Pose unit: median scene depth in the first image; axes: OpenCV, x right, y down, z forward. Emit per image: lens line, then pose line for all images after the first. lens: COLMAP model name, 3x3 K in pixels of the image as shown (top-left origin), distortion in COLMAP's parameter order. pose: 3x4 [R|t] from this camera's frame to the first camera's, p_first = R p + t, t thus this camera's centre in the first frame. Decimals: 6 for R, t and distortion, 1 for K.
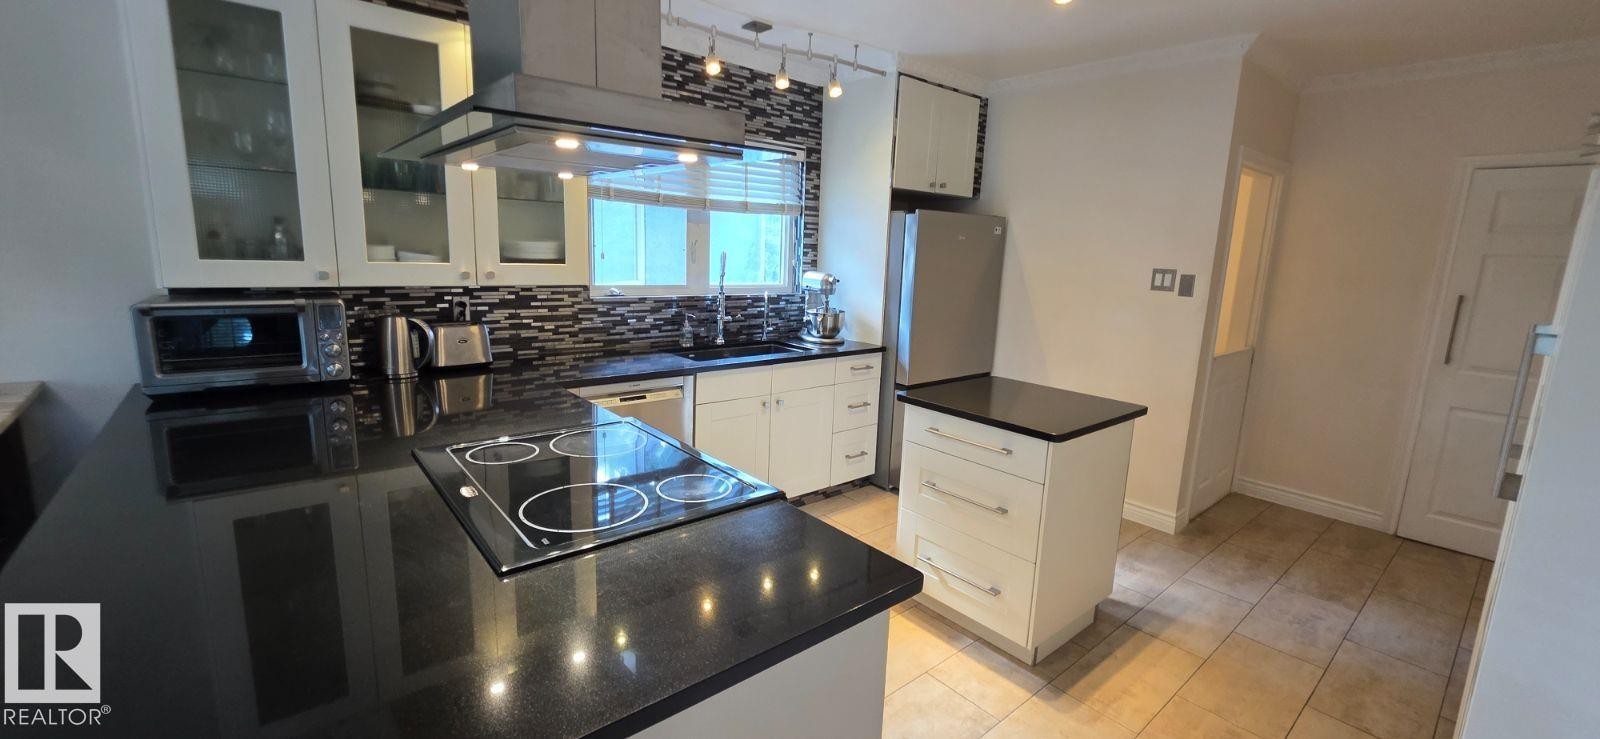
lens RADIAL K [[639.4, 0, 800.2], [0, 639.4, 362.8], [0, 0, 1]] dist [0.003131, -0.000820]
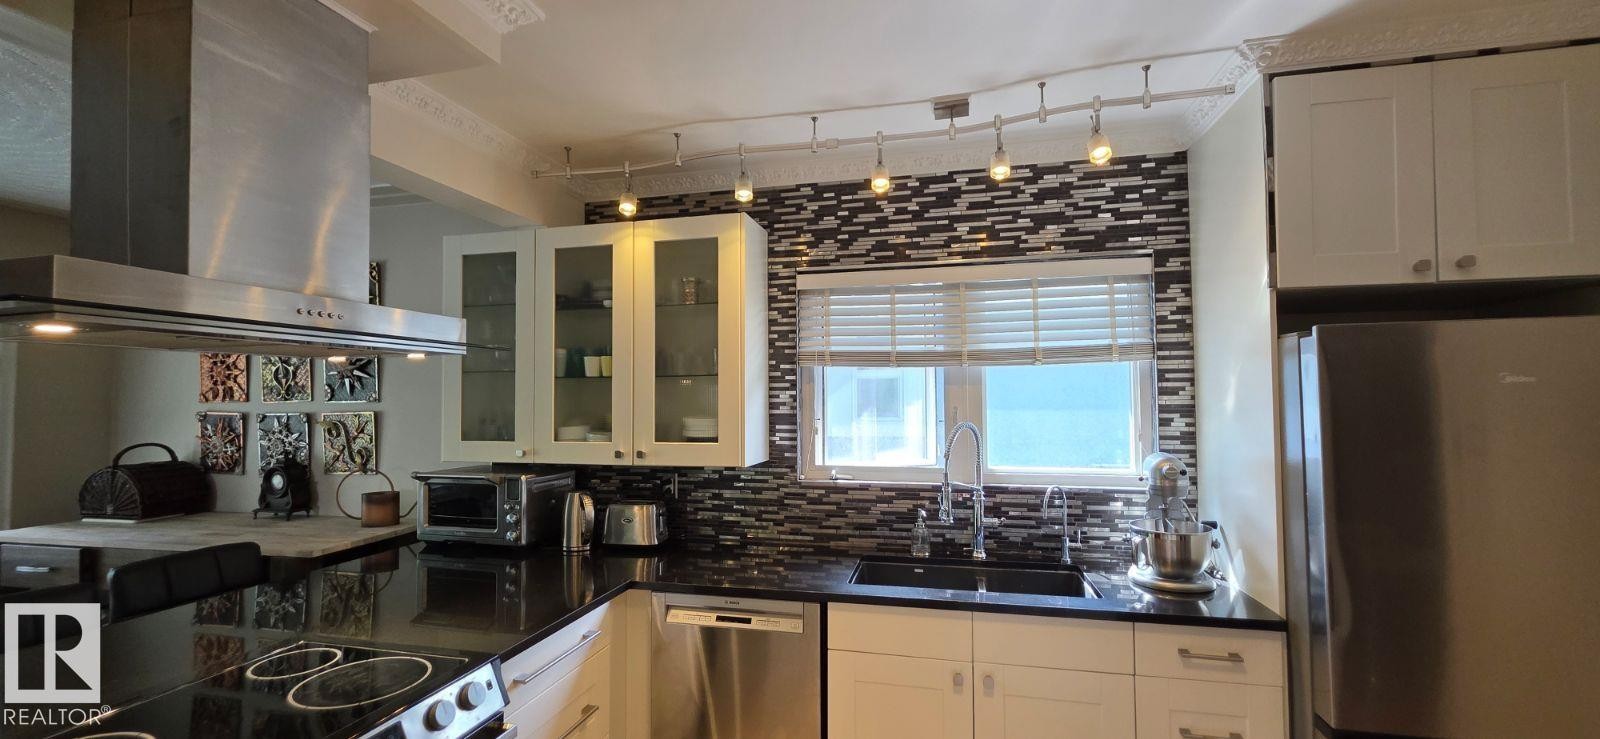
lens RADIAL K [[639.4, 0, 804.5], [0, 639.4, 378.3], [0, 0, 1]] dist [0.003131, -0.000820]
pose [[0.593029, -0.068972, -0.802222, 0.352377], [-0.114425, 0.978993, -0.168757, -0.089492], [0.797009, 0.191872, 0.572679, 0.482541]]
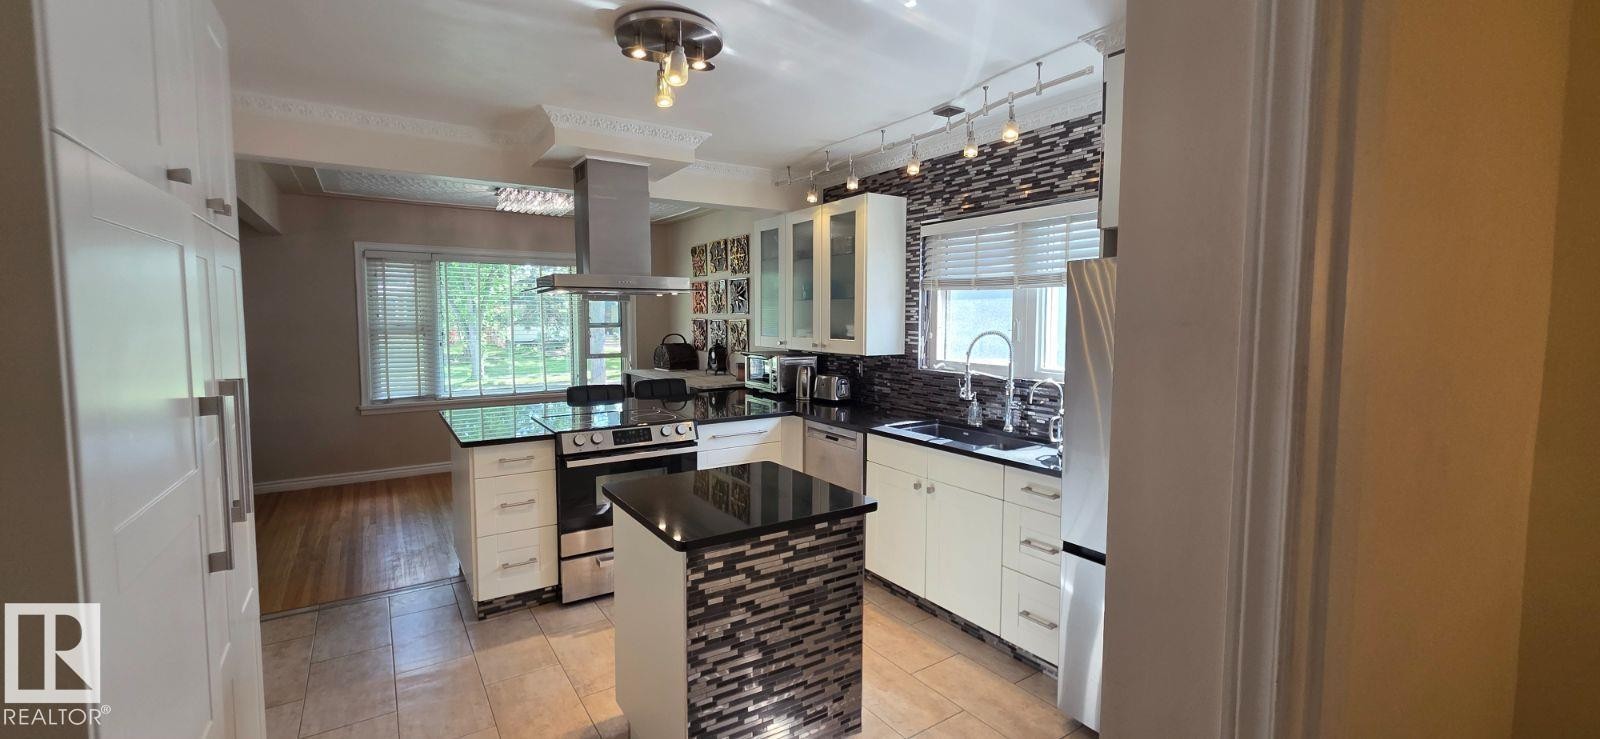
lens RADIAL K [[639.4, 0, 798.2], [0, 639.4, 365.3], [0, 0, 1]] dist [0.003131, -0.000820]
pose [[-0.117667, 0.037501, -0.992345, 0.903110], [-0.183199, 0.981315, 0.058807, -0.134373], [0.976008, 0.188716, -0.108599, 0.878432]]
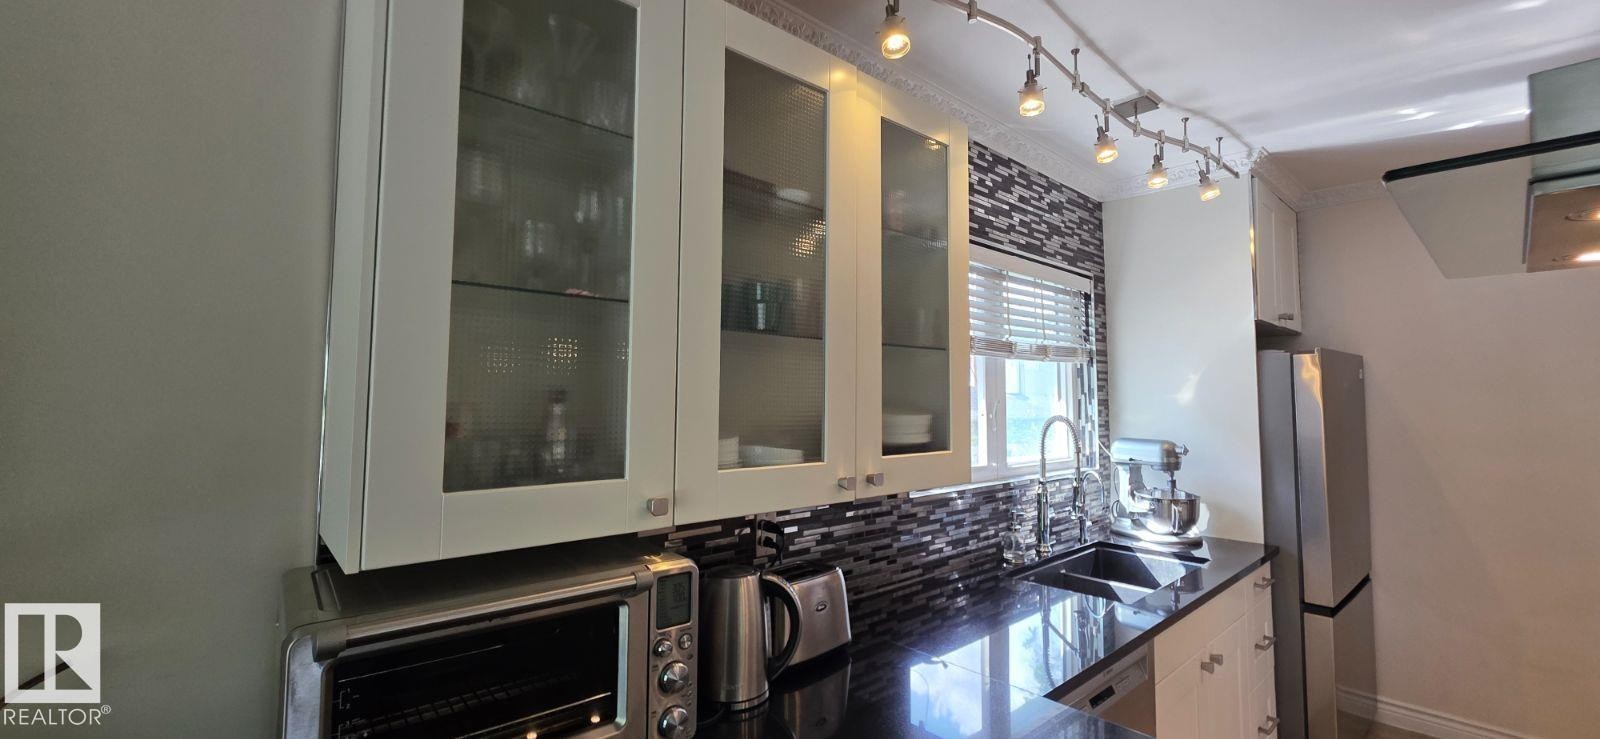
lens RADIAL K [[639.4, 0, 795.9], [0, 639.4, 361.7], [0, 0, 1]] dist [0.003131, -0.000820]
pose [[0.999132, -0.031953, 0.026742, -0.439739], [0.037350, 0.971305, -0.234886, -0.084699], [-0.018469, 0.235681, 0.971655, 0.346513]]
